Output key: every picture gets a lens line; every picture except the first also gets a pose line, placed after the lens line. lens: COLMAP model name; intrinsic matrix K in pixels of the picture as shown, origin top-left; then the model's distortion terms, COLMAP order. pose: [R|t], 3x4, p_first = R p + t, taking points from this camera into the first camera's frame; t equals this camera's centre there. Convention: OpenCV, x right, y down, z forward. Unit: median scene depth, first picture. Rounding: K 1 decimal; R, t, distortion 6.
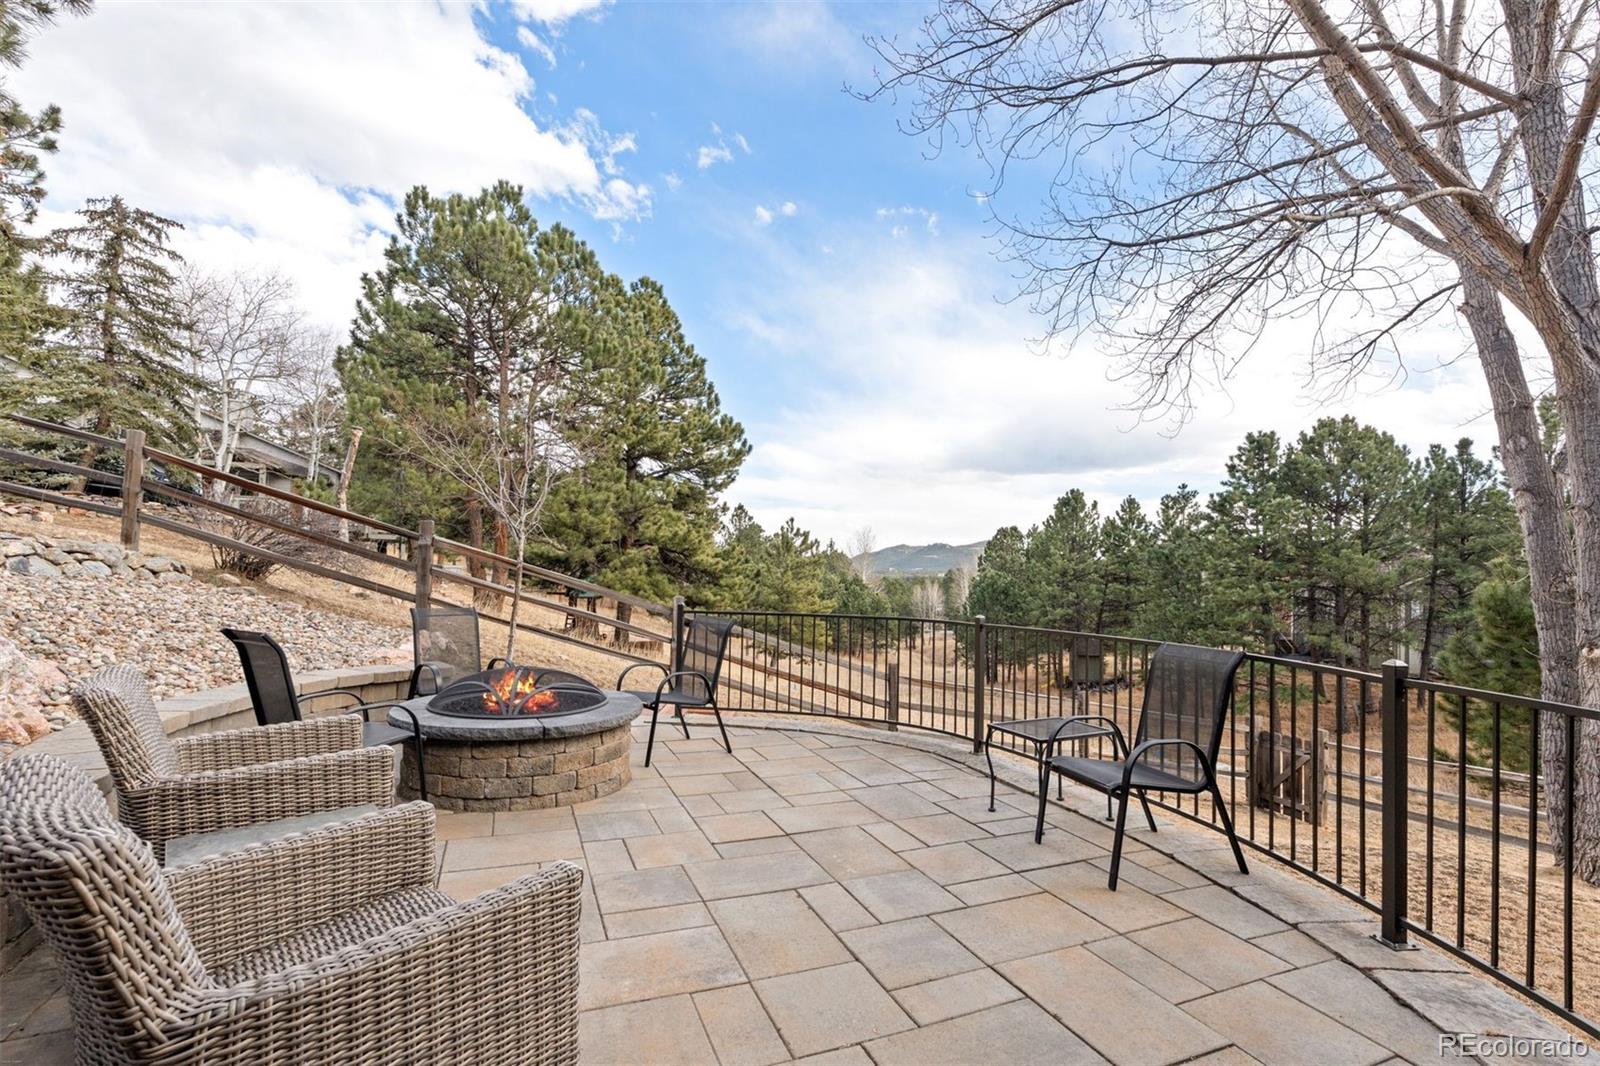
lens RADIAL K [[715.8, 0, 796.3], [0, 715.8, 555.2], [0, 0, 1]] dist [0.000960, 0.000043]
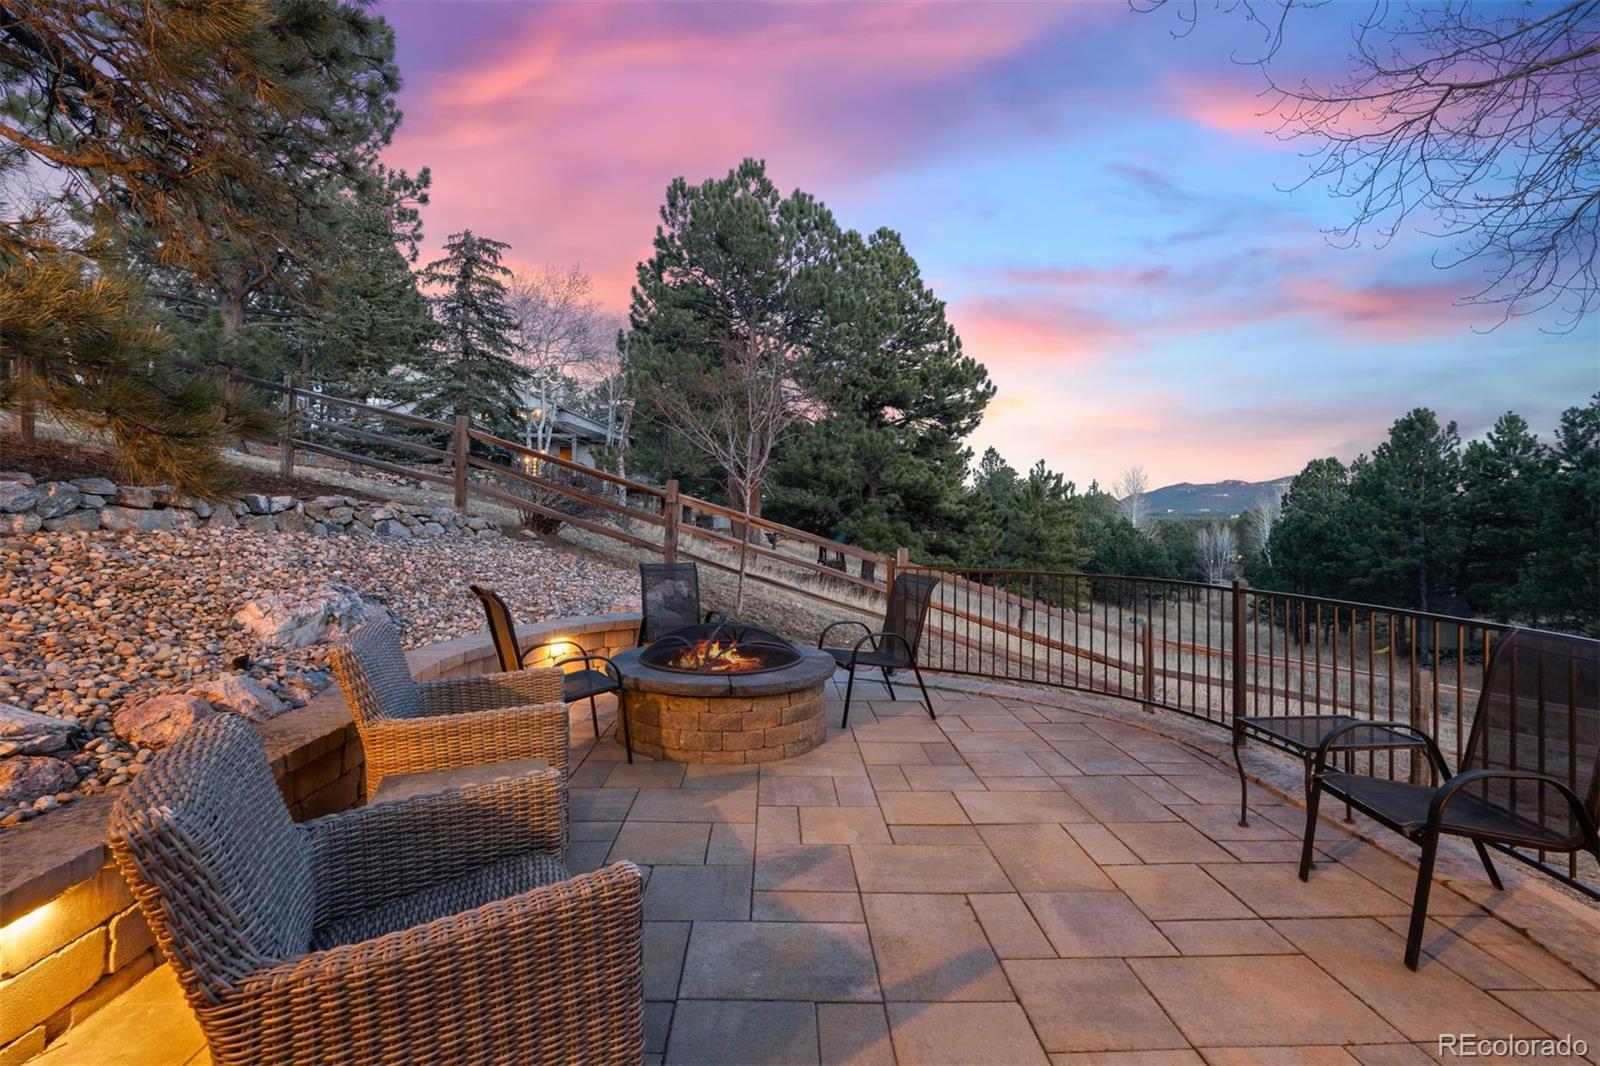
lens RADIAL K [[707.1, 0, 792.6], [0, 707.1, 510.3], [0, 0, 1]] dist [0.000037, -0.000493]
pose [[0.934829, -0.016934, -0.354695, 0.021587], [0.022077, 0.999702, 0.010458, -0.004445], [0.354413, -0.017607, 0.934923, 0.020227]]
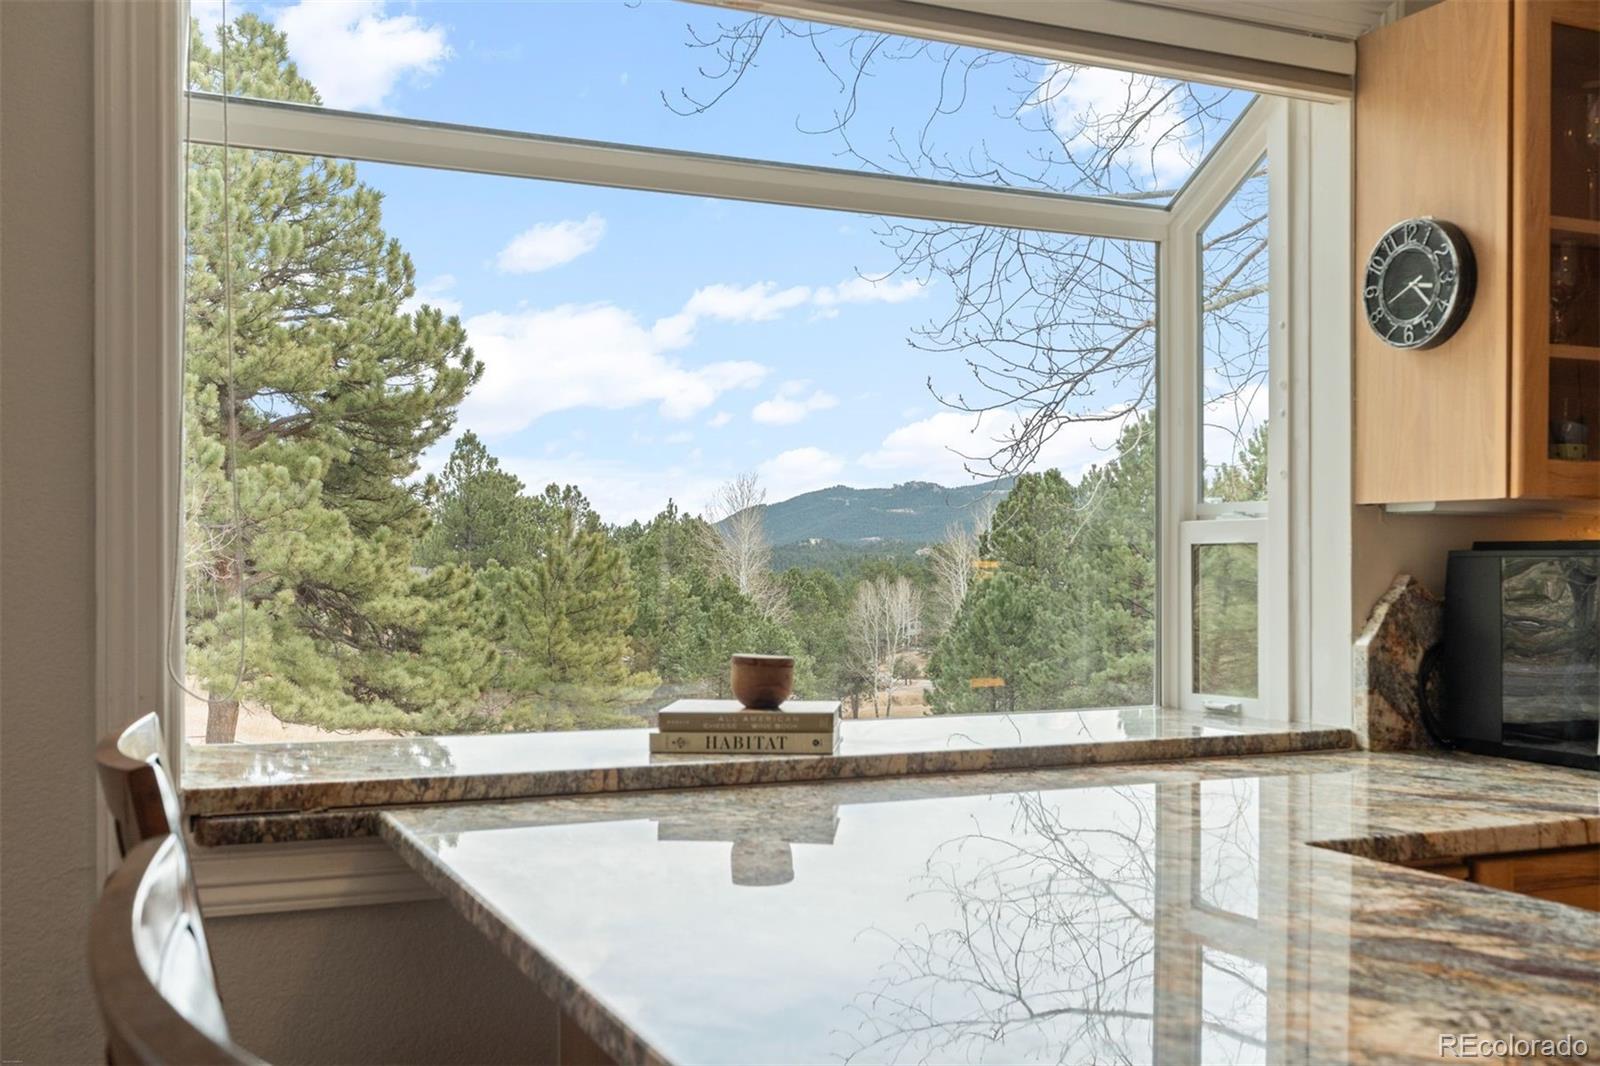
lens RADIAL K [[1667.8, 0, 800.0], [0, 1667.8, 533.0], [0, 0, 1]] dist [0.016229, 0.006859]
pose [[0.993748, -0.019482, 0.109937, 0.034777], [0.015986, 0.999341, 0.032598, -0.094798], [-0.110500, -0.030636, 0.993404, -0.220667]]
